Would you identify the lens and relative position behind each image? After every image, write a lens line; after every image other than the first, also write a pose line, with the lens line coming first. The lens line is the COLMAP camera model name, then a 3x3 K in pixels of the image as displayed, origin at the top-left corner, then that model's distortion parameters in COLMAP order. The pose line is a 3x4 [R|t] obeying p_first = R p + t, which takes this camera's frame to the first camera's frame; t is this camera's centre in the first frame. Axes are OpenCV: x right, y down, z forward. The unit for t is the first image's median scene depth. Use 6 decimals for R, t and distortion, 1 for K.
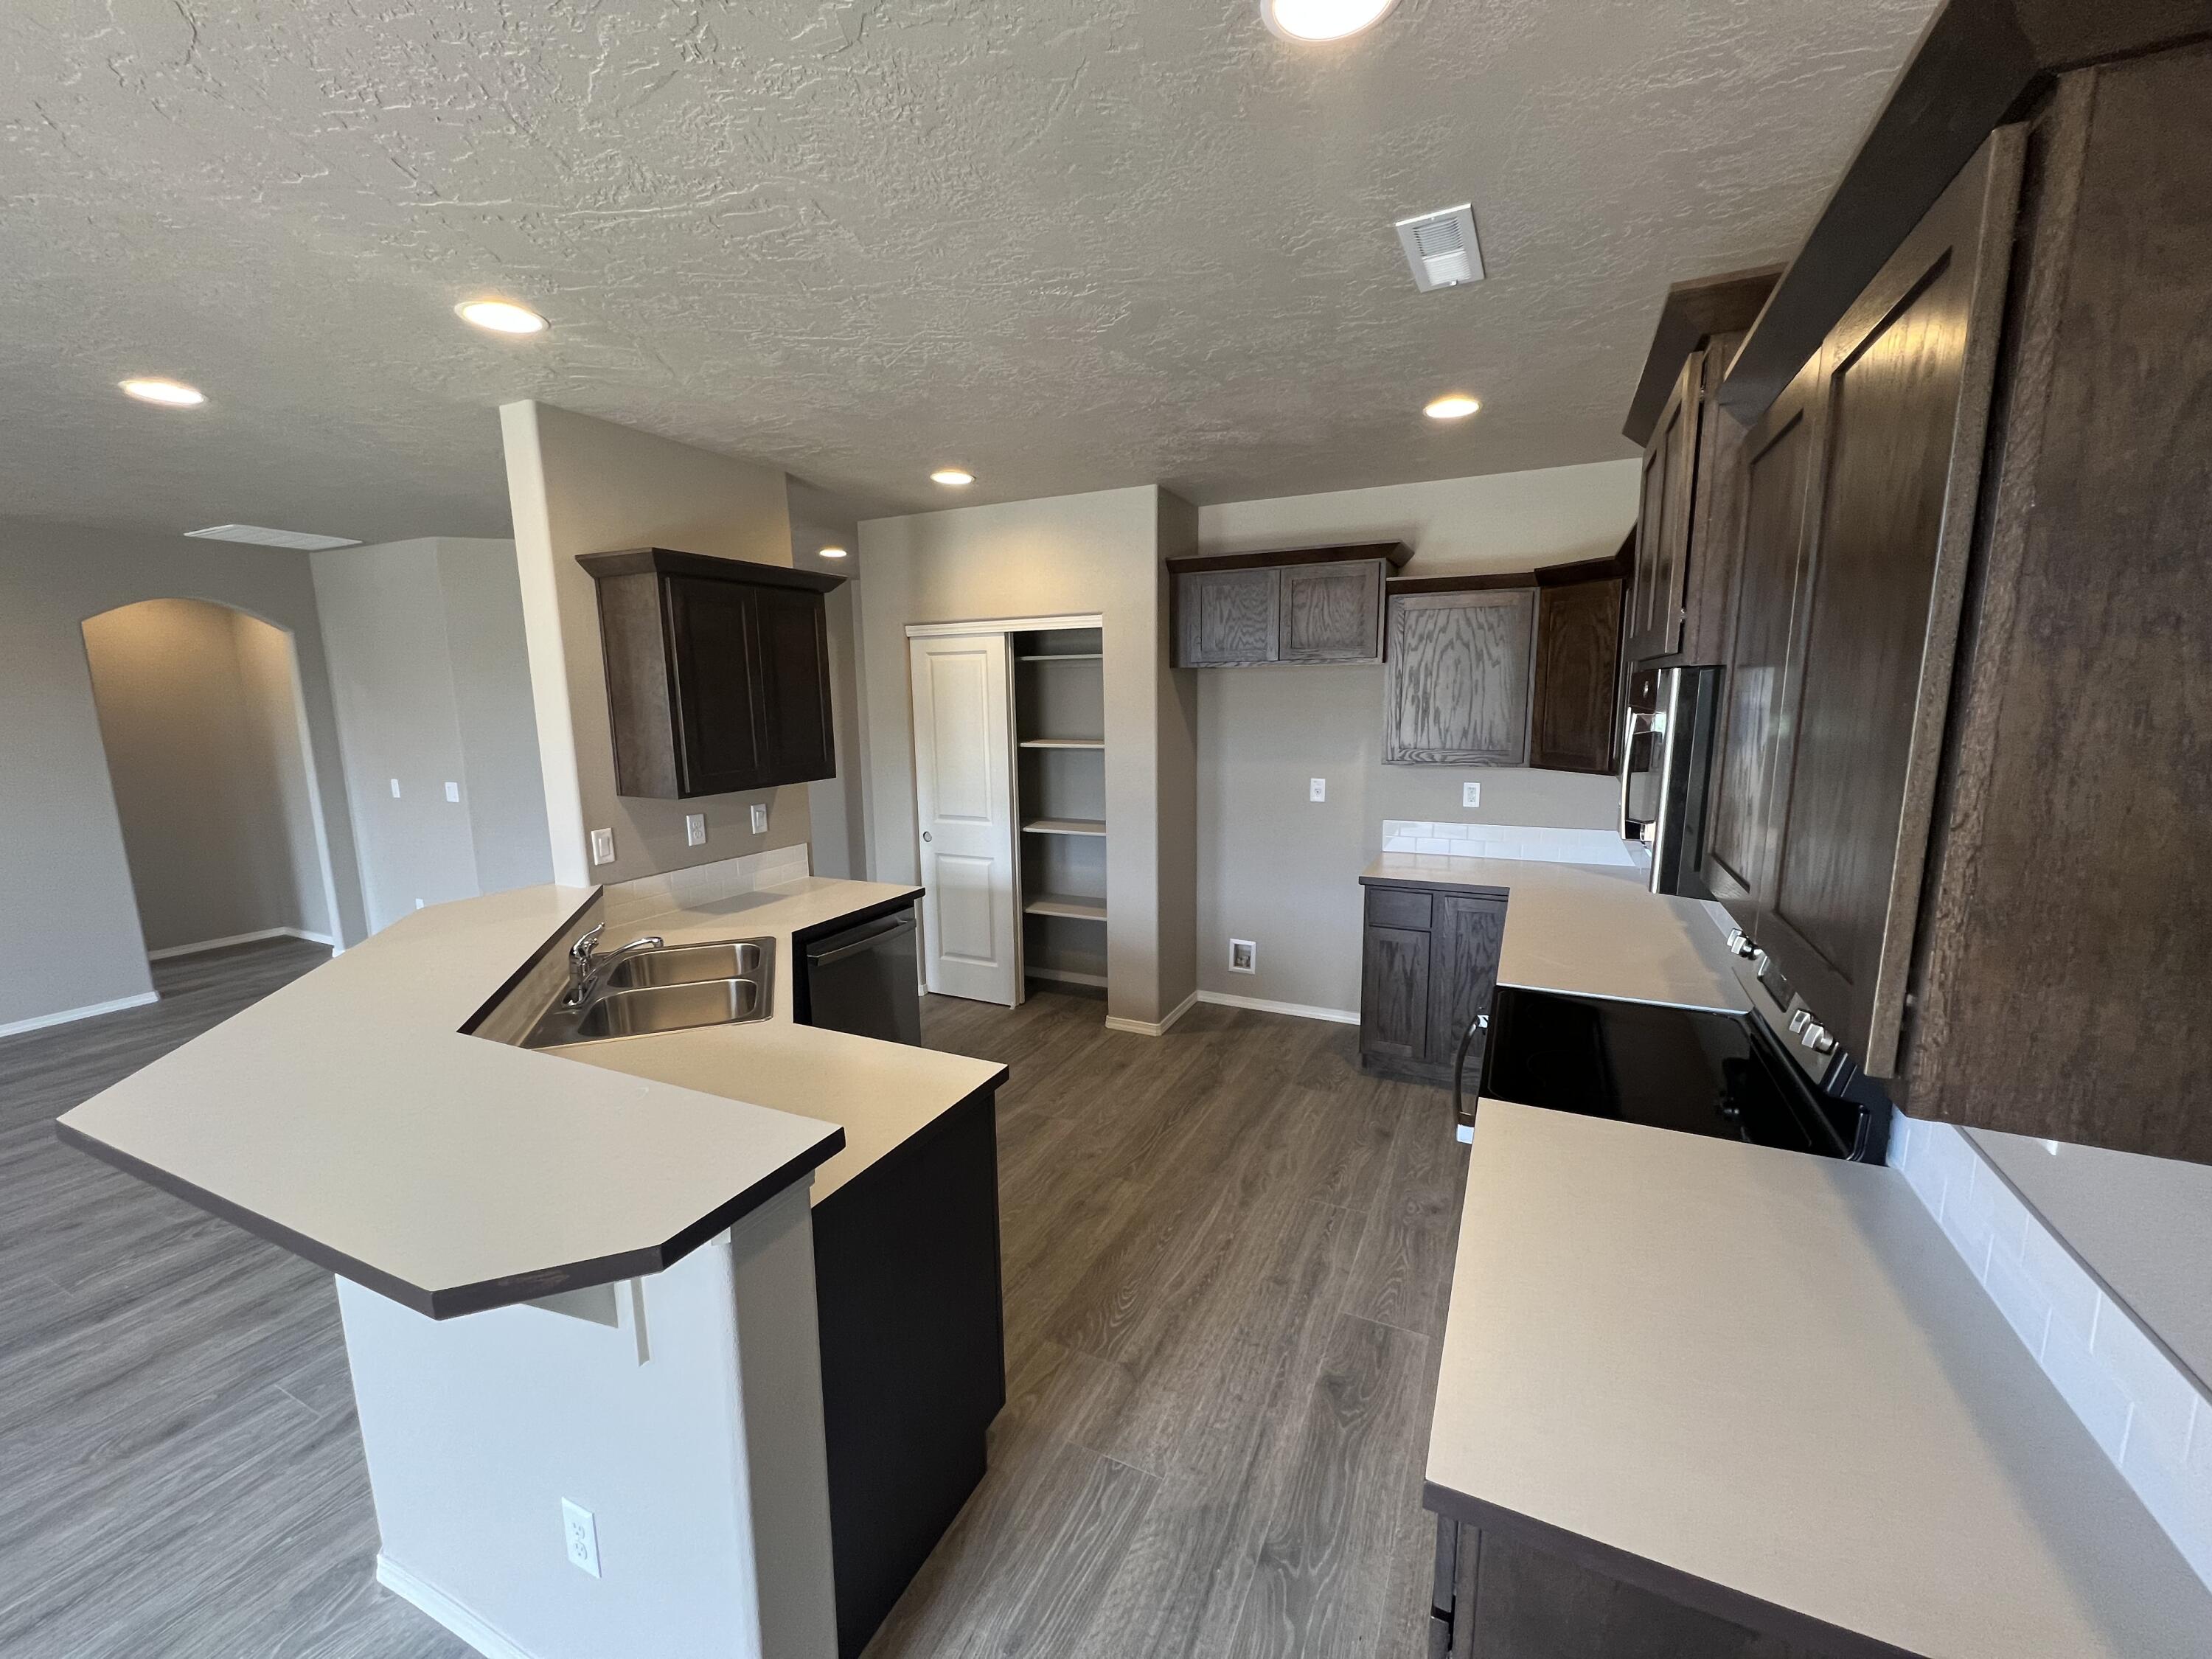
lens RADIAL K [[881.8, 0, 1106.5], [0, 881.8, 836.2], [0, 0, 1]] dist [0.003359, 0.000755]
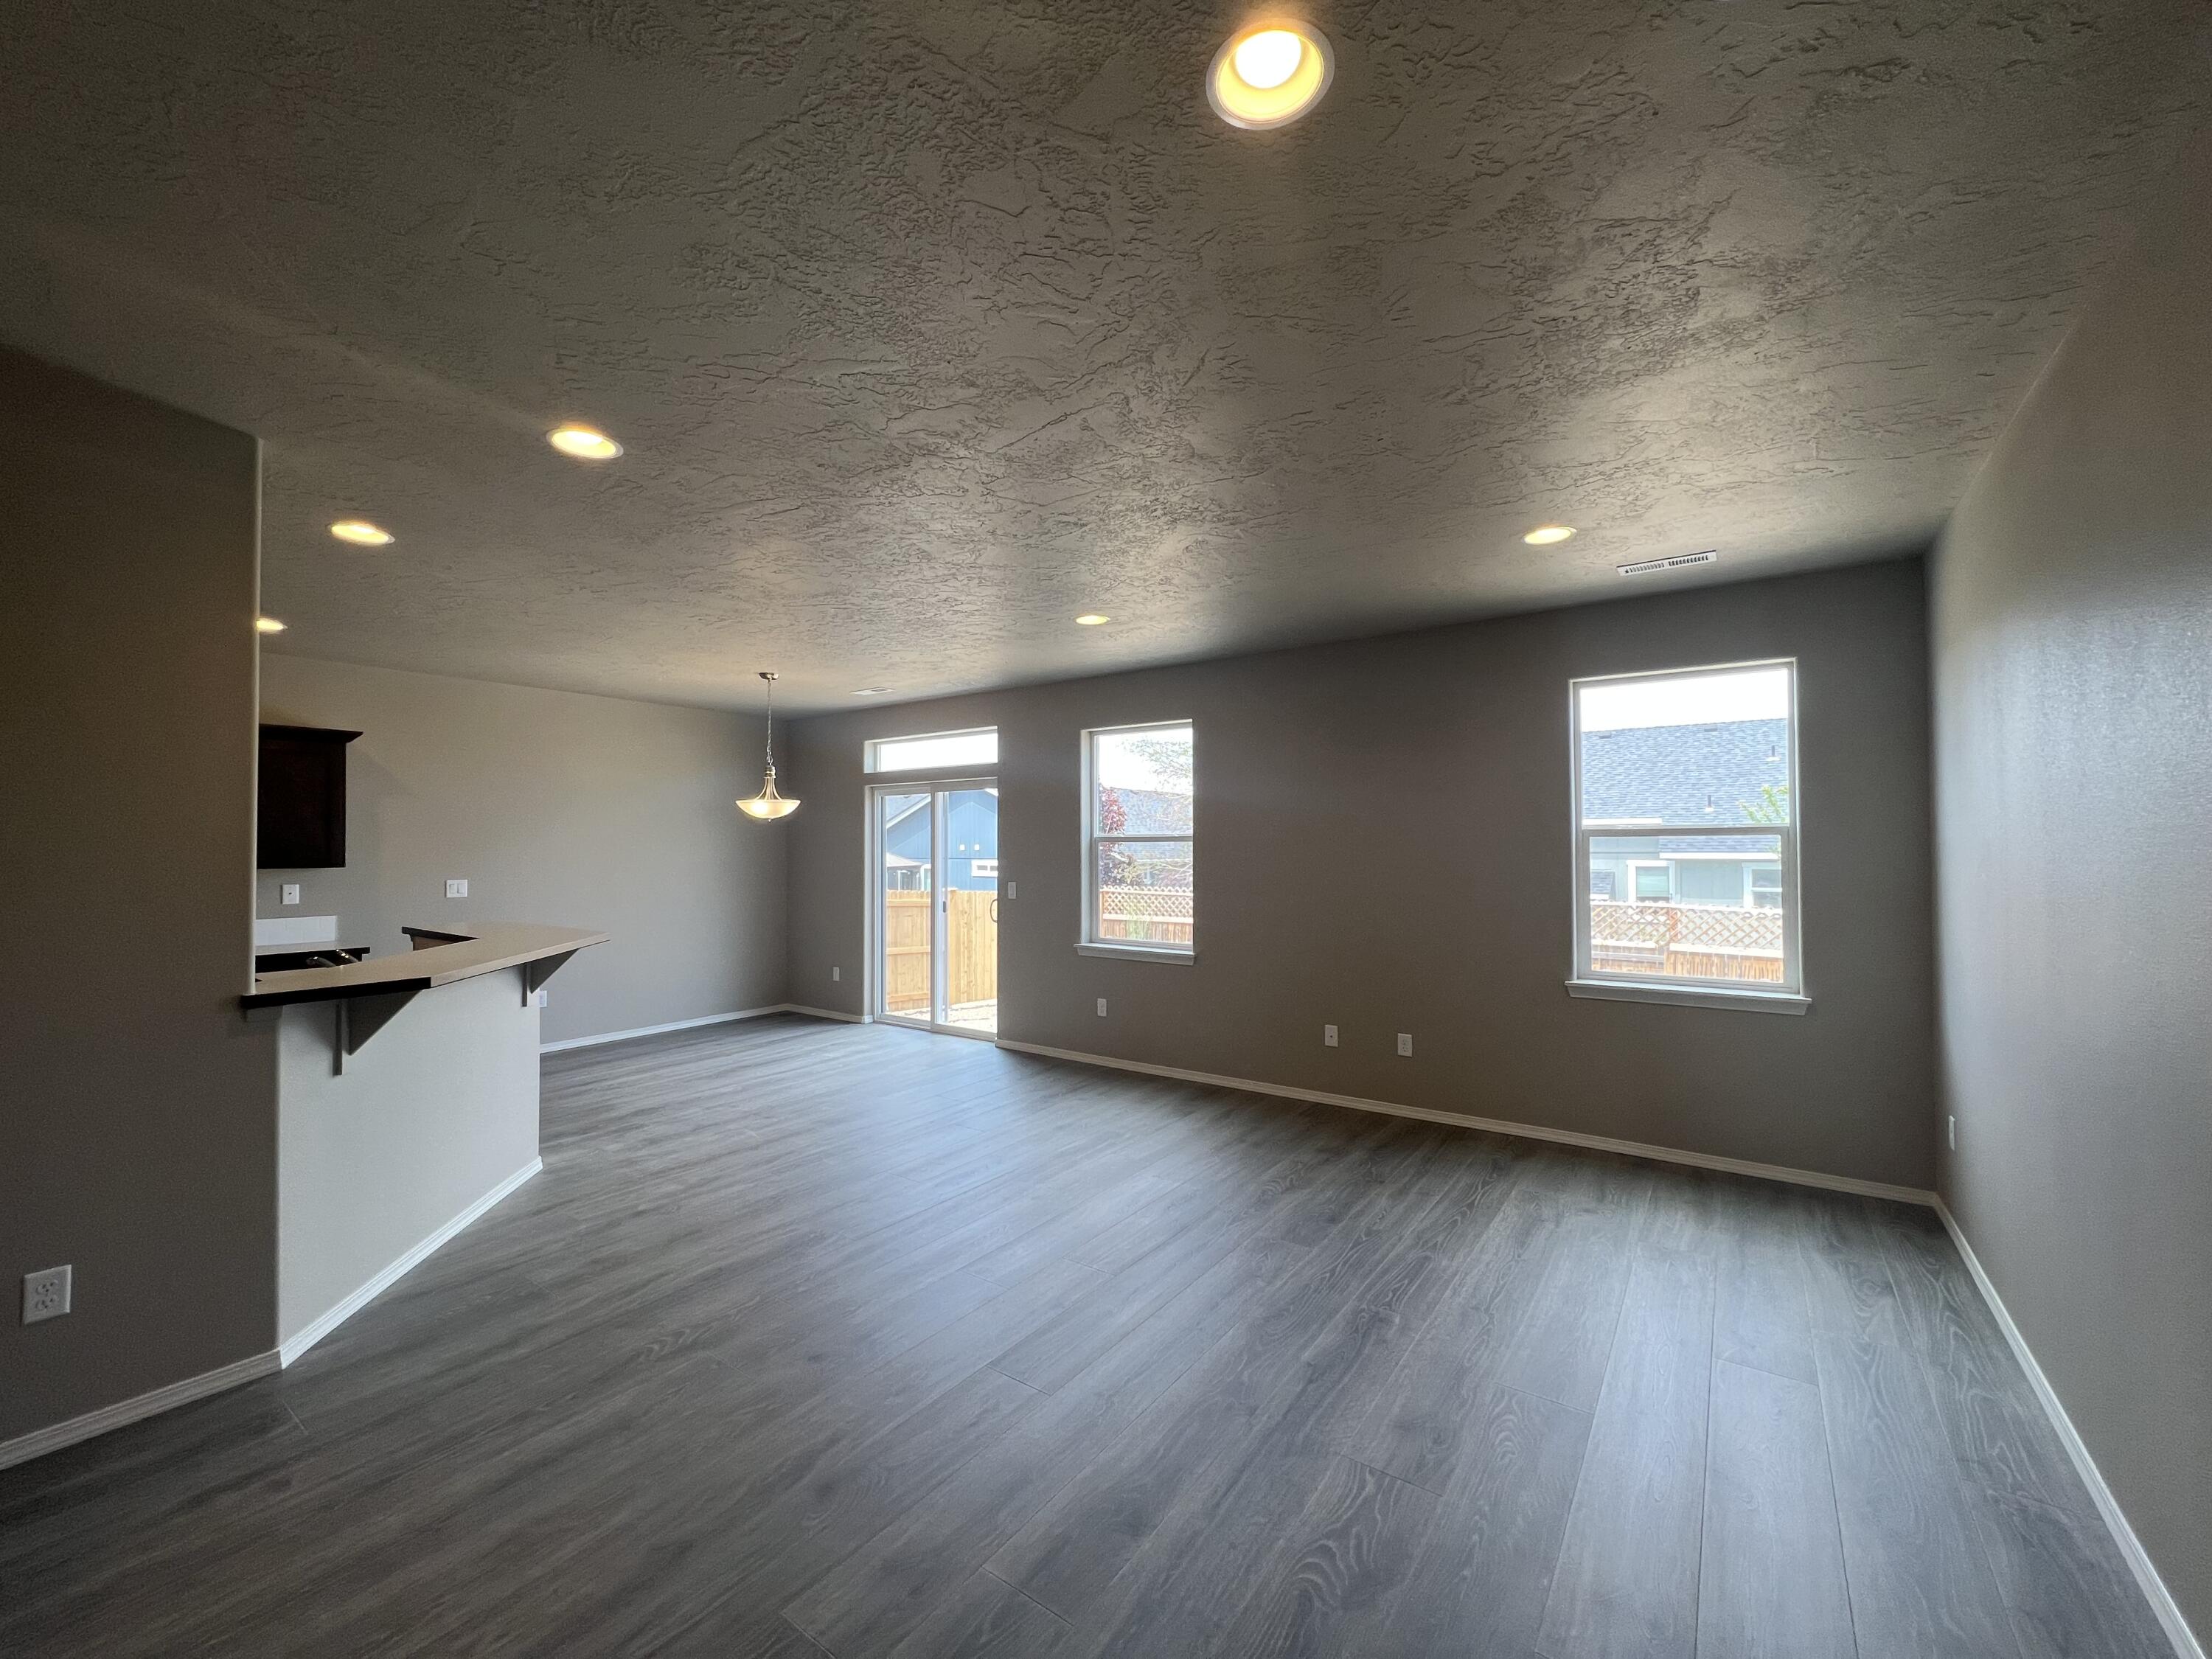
lens RADIAL K [[881.8, 0, 1106.5], [0, 881.8, 836.2], [0, 0, 1]] dist [0.003359, 0.000755]
pose [[-0.985731, 0.017961, 0.167366, -1.267421], [0.042555, 0.988583, 0.144546, -0.137538], [-0.162859, 0.149605, -0.975241, 1.355938]]
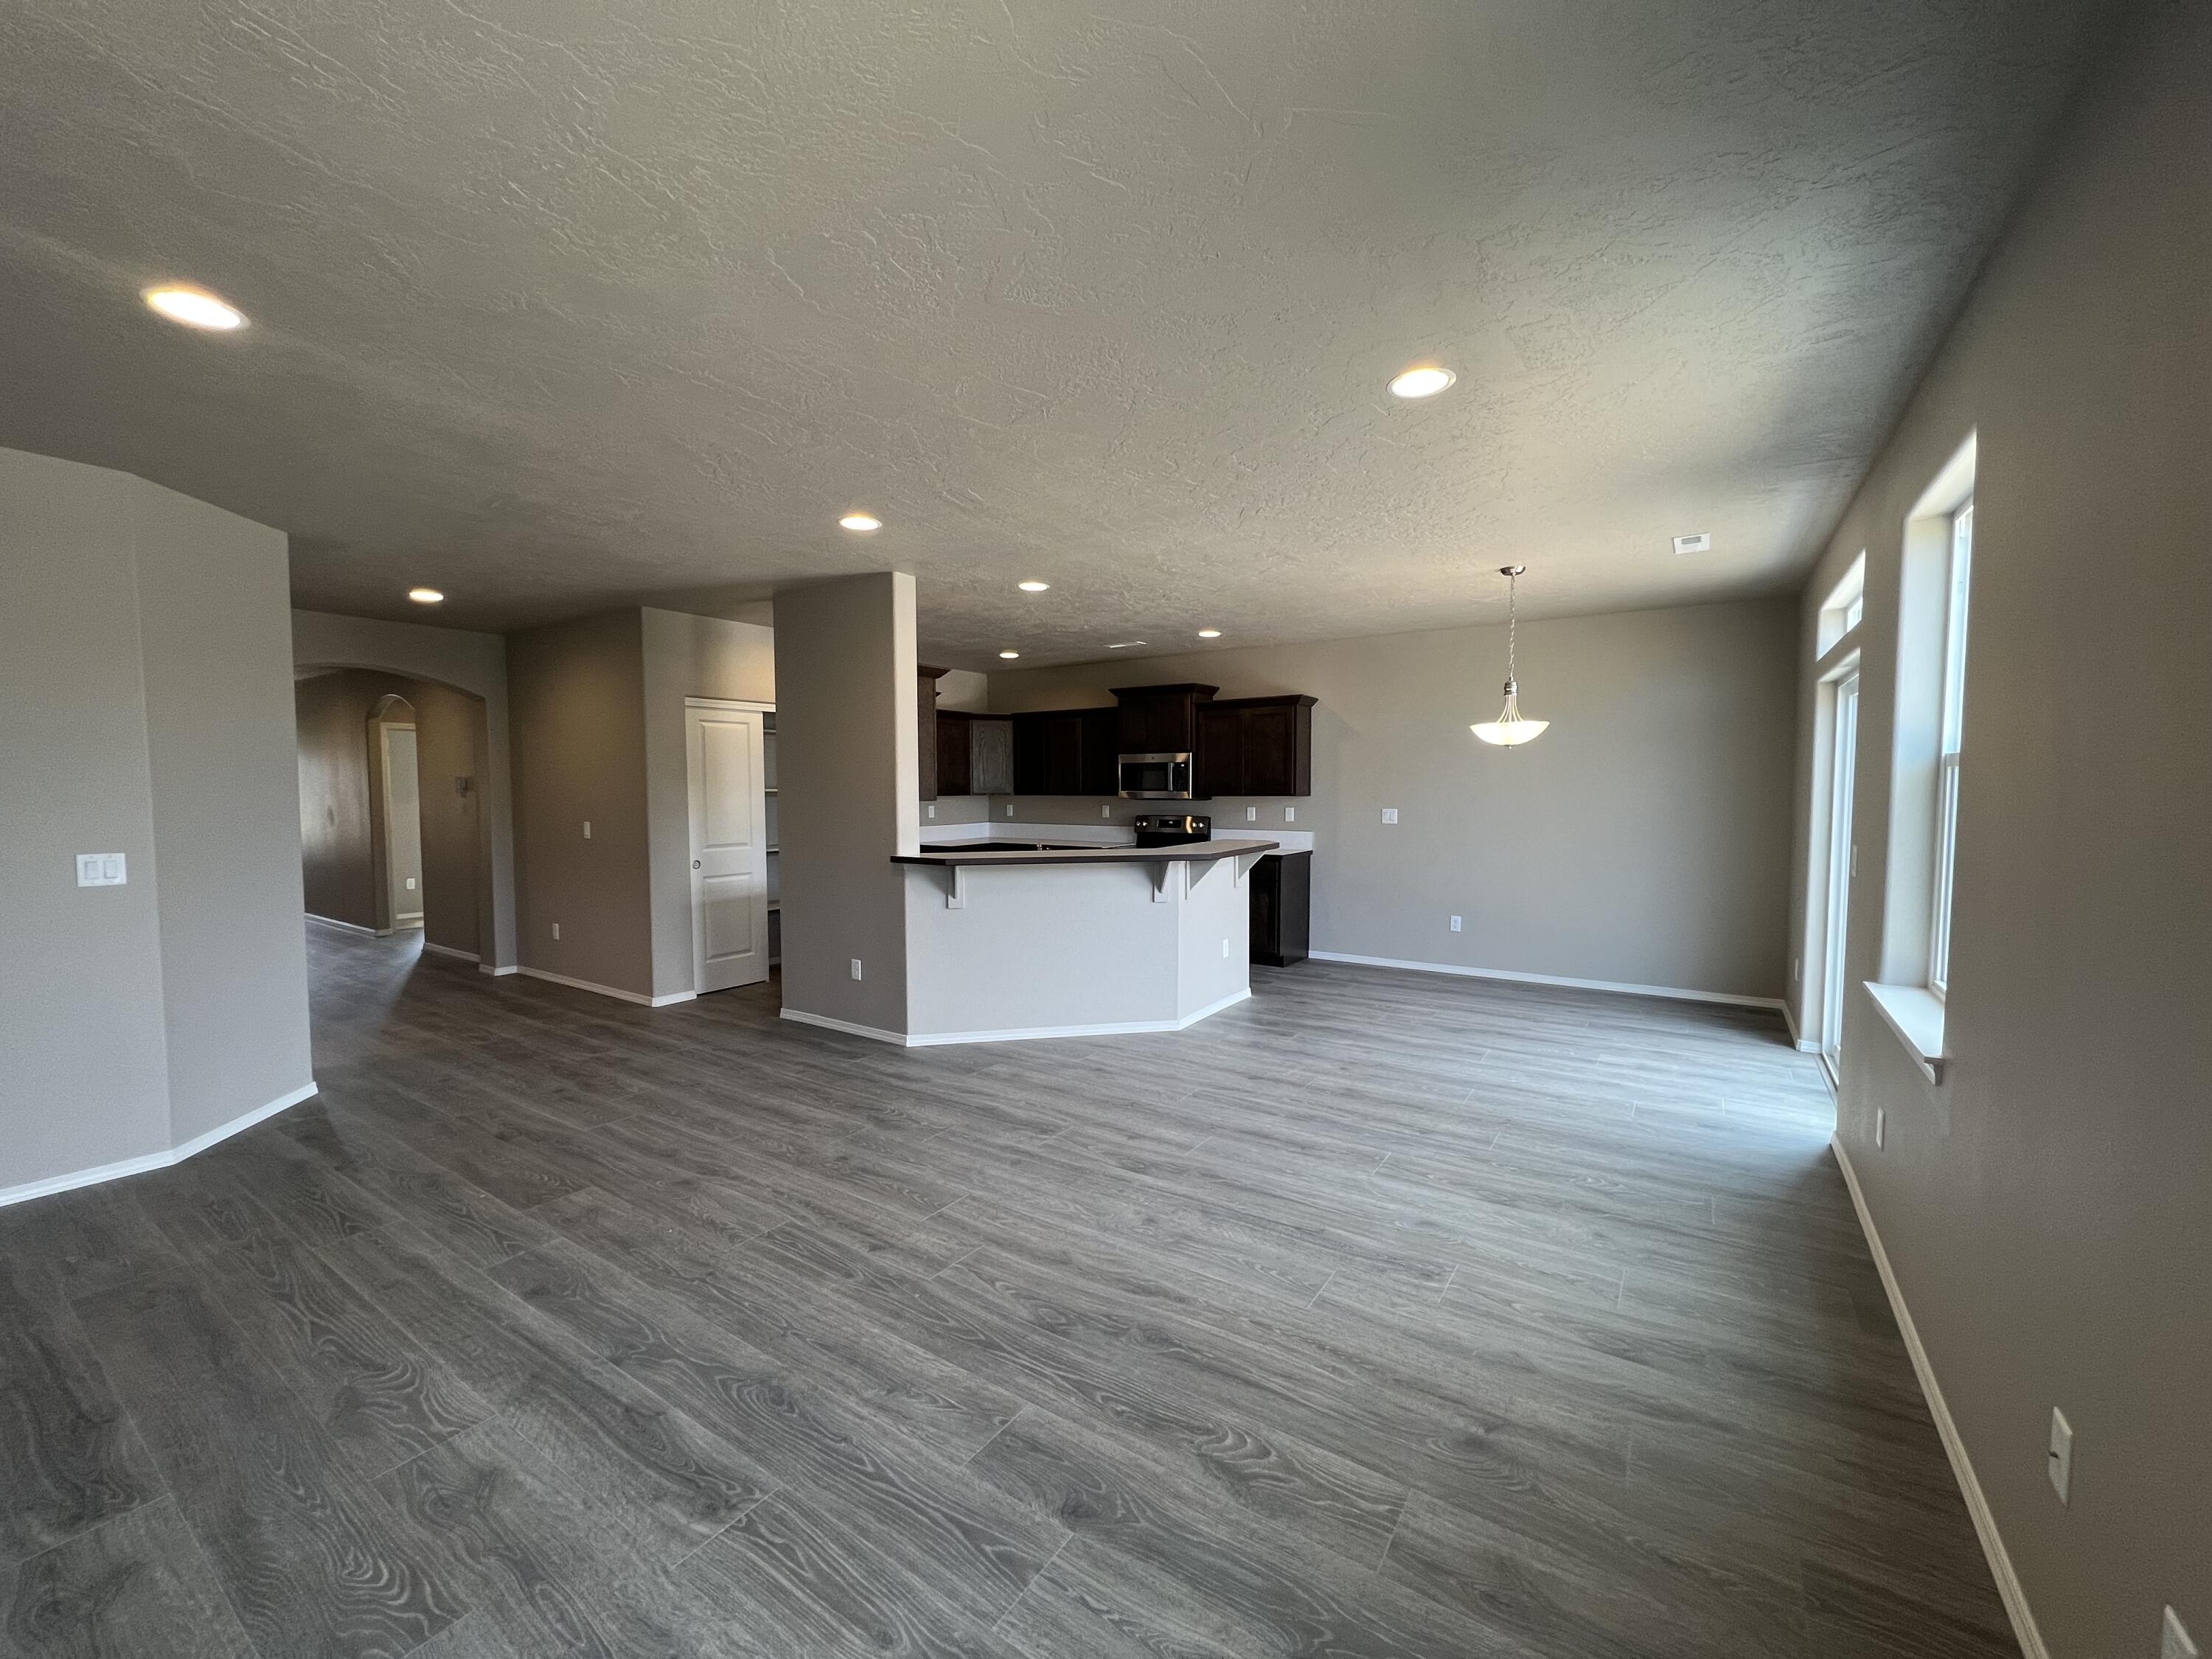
lens RADIAL K [[881.8, 0, 1106.5], [0, 881.8, 836.2], [0, 0, 1]] dist [0.003359, 0.000755]
pose [[0.140180, -0.043301, 0.989179, -1.788606], [0.164323, 0.986206, 0.019884, 0.041366], [-0.976395, 0.159757, 0.145362, 0.330977]]
